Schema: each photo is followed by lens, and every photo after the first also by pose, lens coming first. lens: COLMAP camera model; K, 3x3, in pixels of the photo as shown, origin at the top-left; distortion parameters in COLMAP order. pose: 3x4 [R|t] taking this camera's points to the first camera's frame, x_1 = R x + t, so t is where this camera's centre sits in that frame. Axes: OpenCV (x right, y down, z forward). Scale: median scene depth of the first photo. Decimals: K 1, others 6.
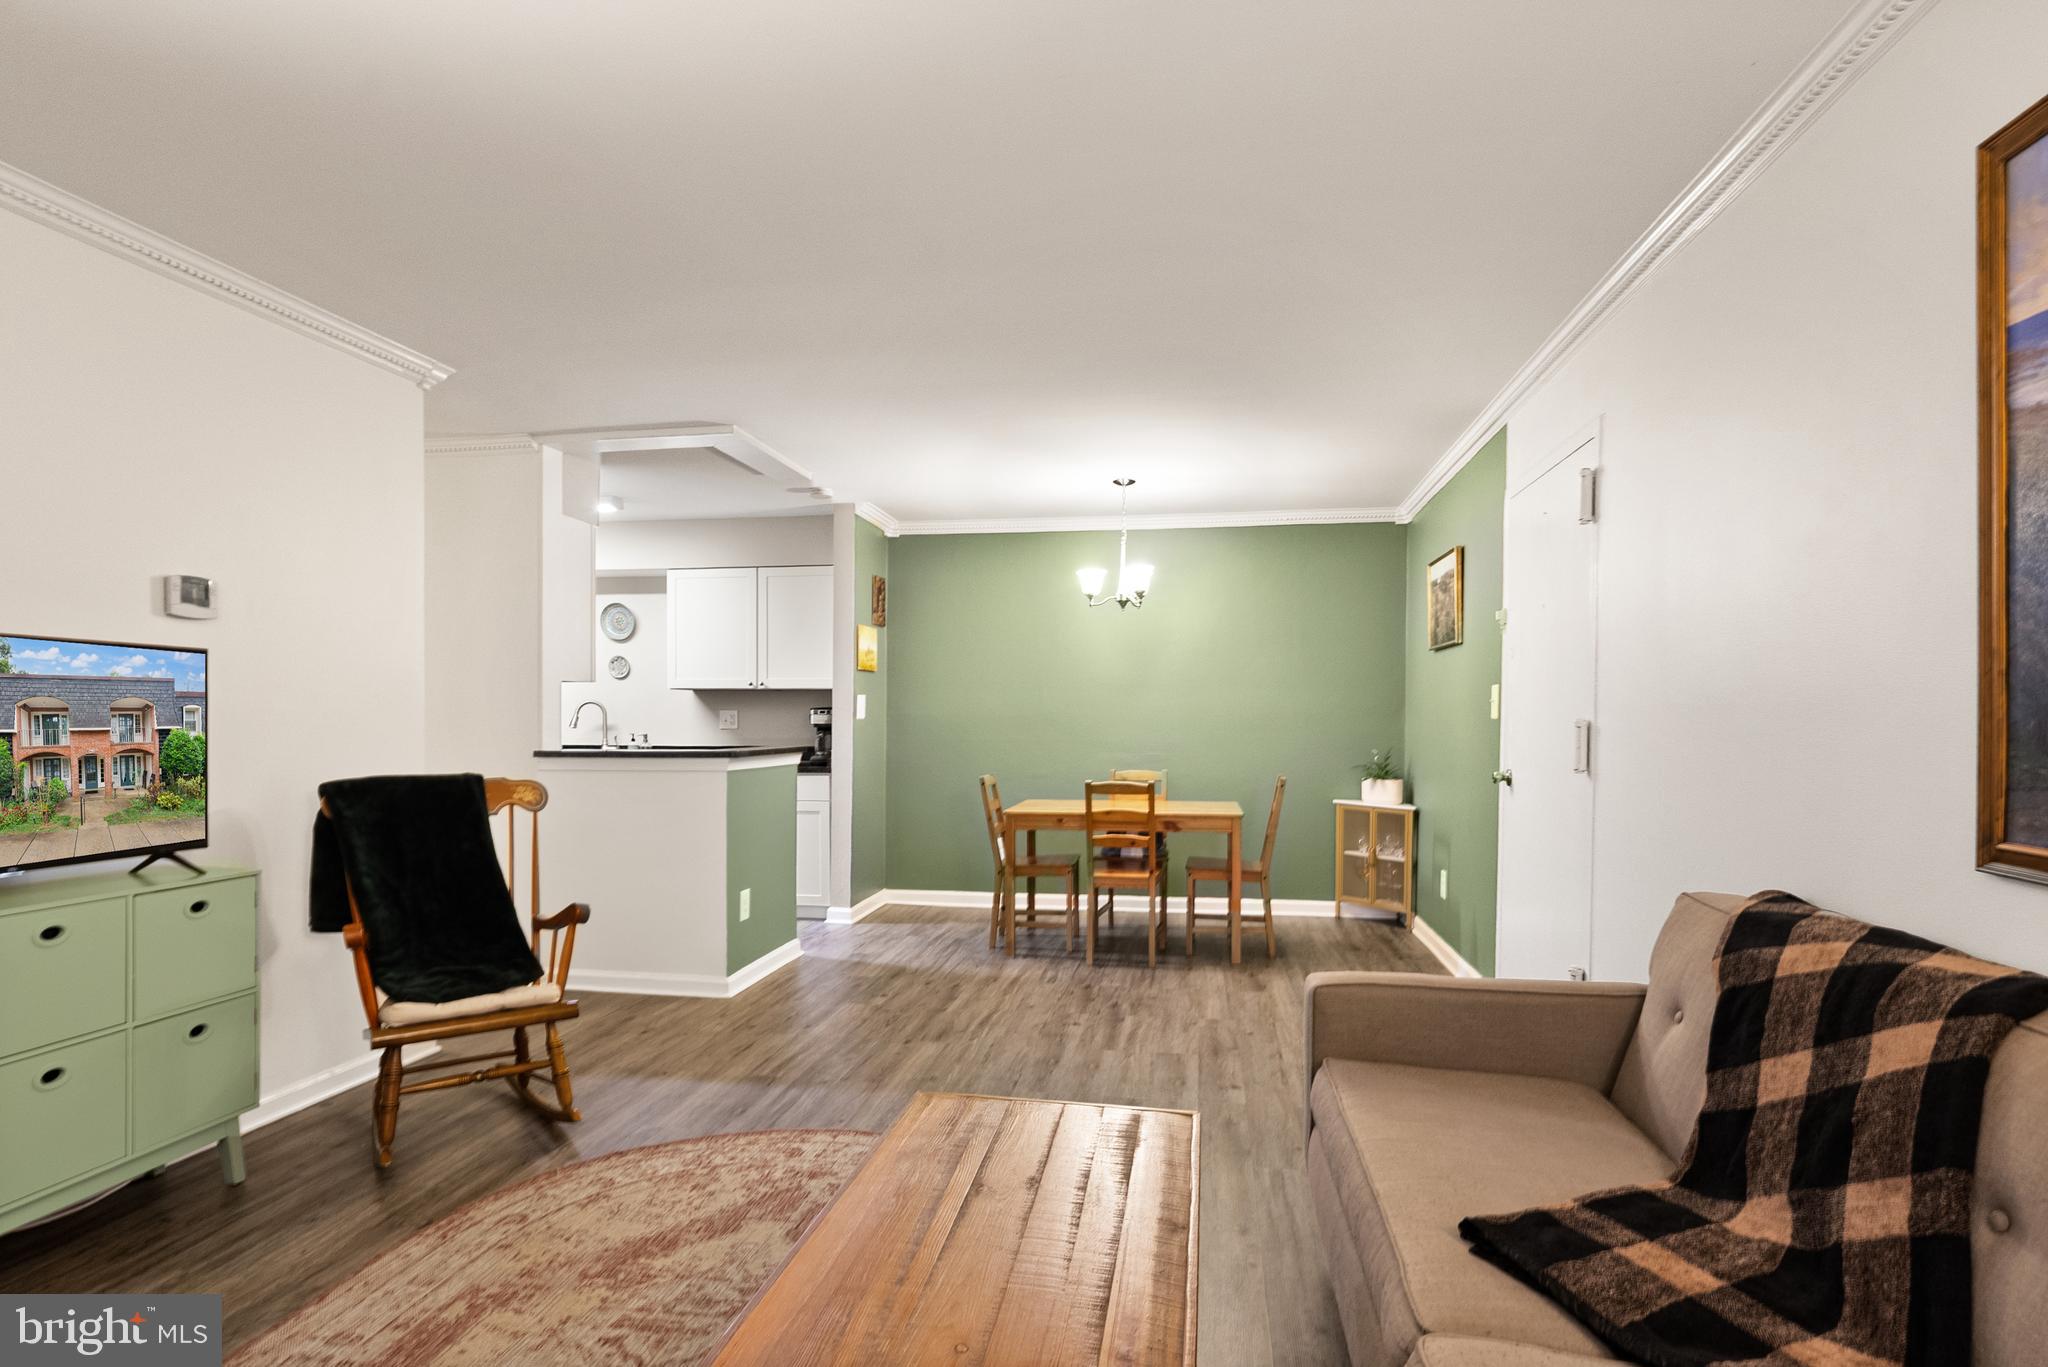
lens RADIAL K [[1045.1, 0, 1020.5], [0, 1045.1, 696.3], [0, 0, 1]] dist [-0.002401, -0.000332]
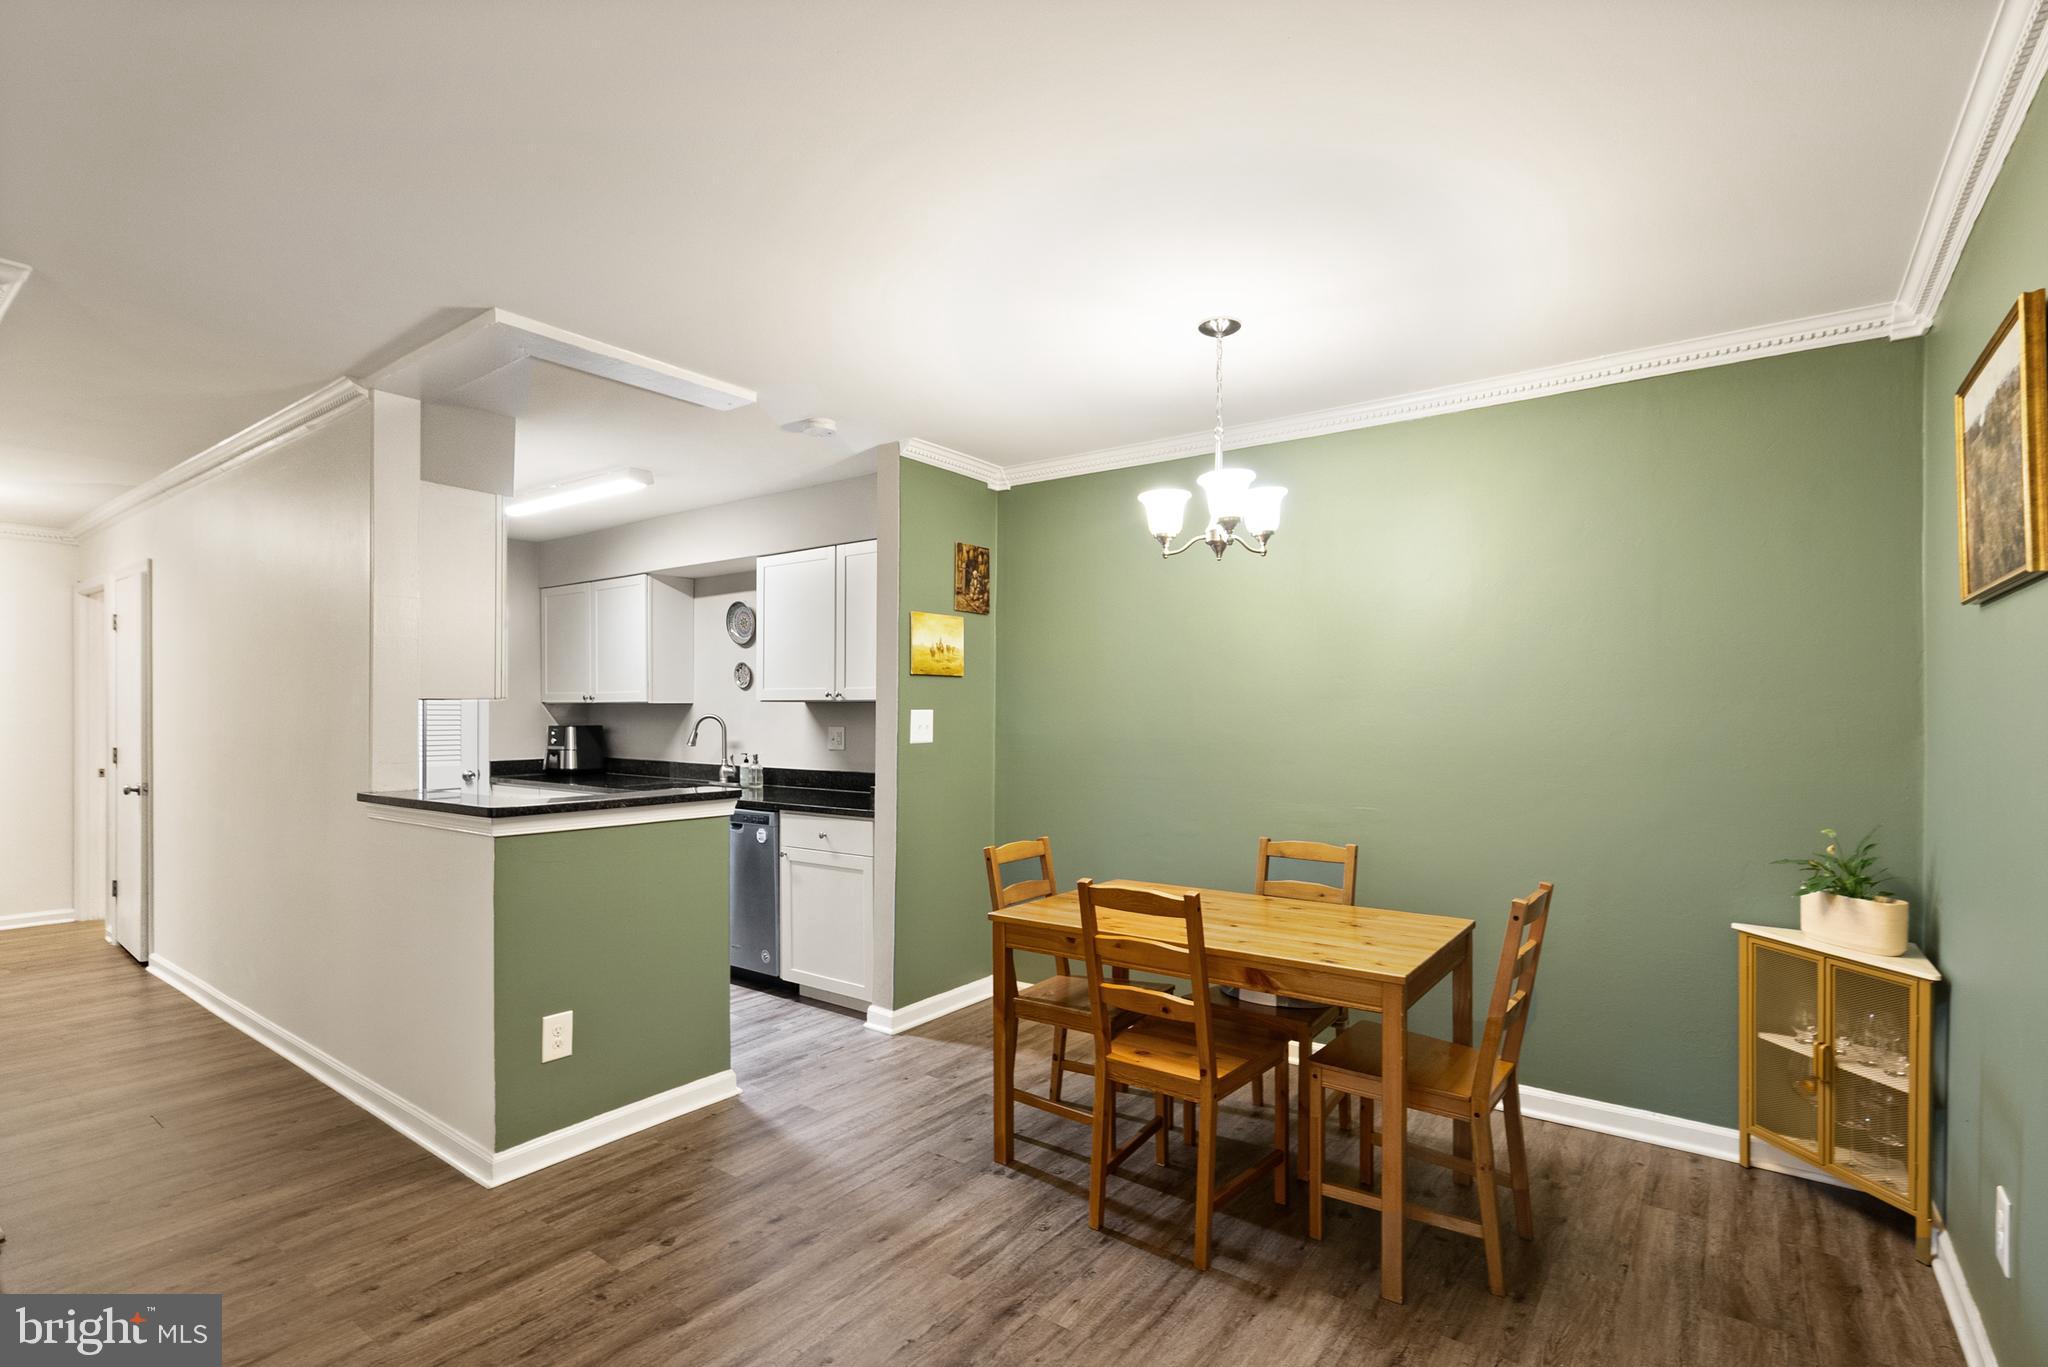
lens RADIAL K [[960.9, 0, 1028.7], [0, 960.9, 693.2], [0, 0, 1]] dist [0.001906, 0.000698]
pose [[0.891254, -0.008658, -0.453421, 0.225615], [0.007647, 0.999963, -0.004062, -0.010200], [0.453439, 0.000153, 0.891287, 0.477776]]
